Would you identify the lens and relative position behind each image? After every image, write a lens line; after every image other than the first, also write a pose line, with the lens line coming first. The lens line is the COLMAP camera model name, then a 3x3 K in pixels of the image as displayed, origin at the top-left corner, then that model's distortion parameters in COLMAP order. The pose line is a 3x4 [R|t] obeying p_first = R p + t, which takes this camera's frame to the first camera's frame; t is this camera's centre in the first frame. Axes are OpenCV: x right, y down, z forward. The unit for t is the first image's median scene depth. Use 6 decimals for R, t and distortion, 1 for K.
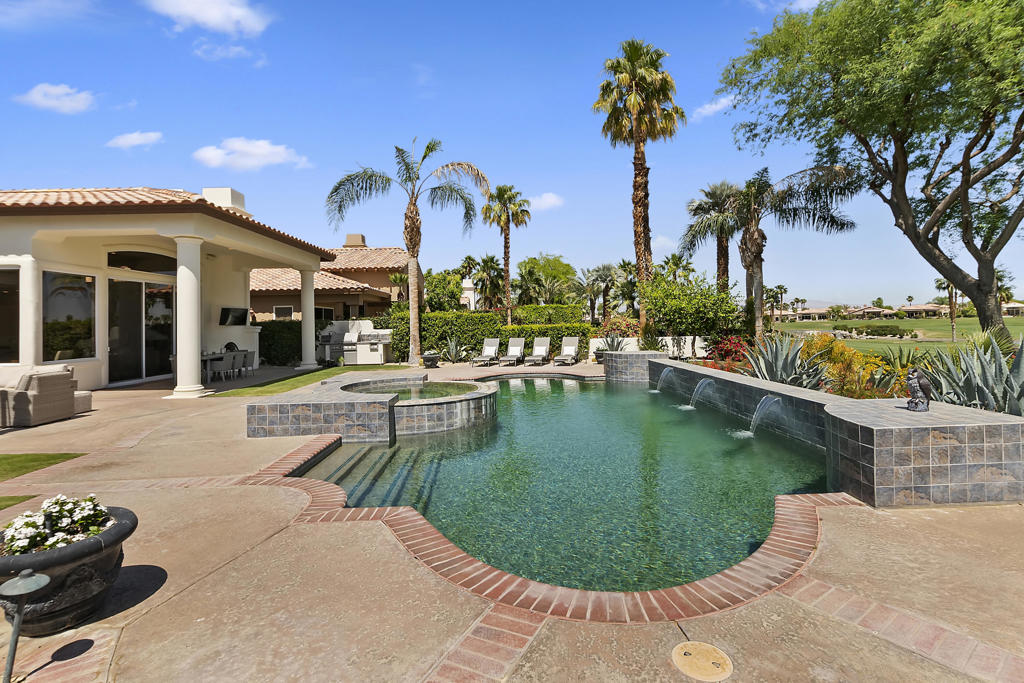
lens RADIAL K [[486.6, 0, 516.5], [0, 486.6, 344.9], [0, 0, 1]] dist [-0.000314, 0.000797]
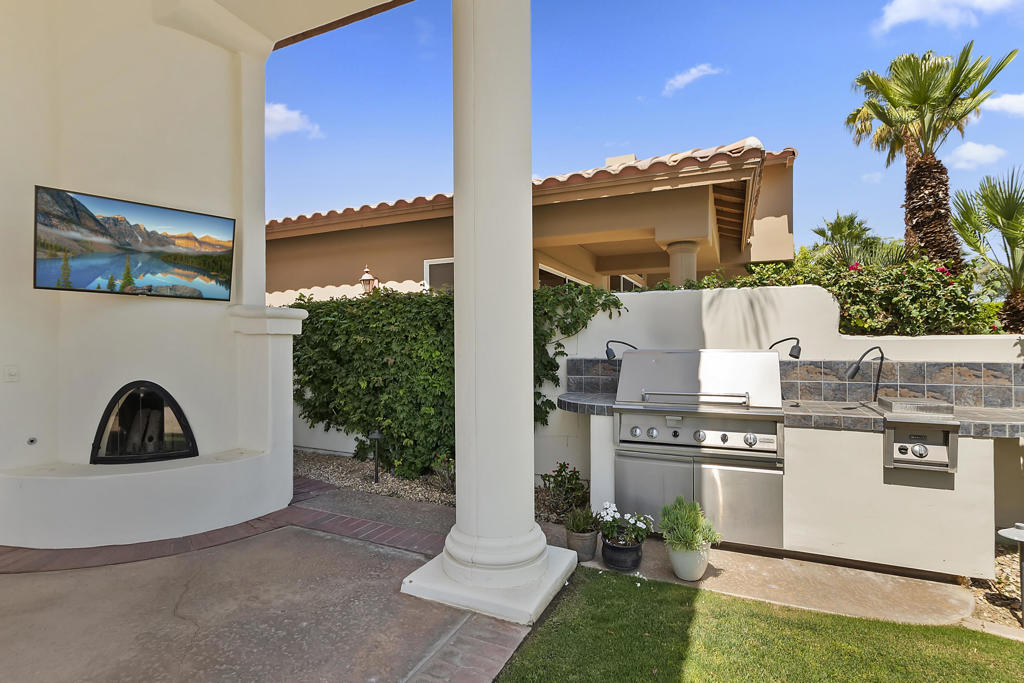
lens RADIAL K [[486.6, 0, 516.5], [0, 486.6, 344.9], [0, 0, 1]] dist [-0.000314, 0.000797]
pose [[0.906329, 0.024578, -0.421858, -0.339816], [-0.038898, 0.998921, -0.025370, -0.019374], [0.420779, 0.039403, 0.906307, 0.818328]]
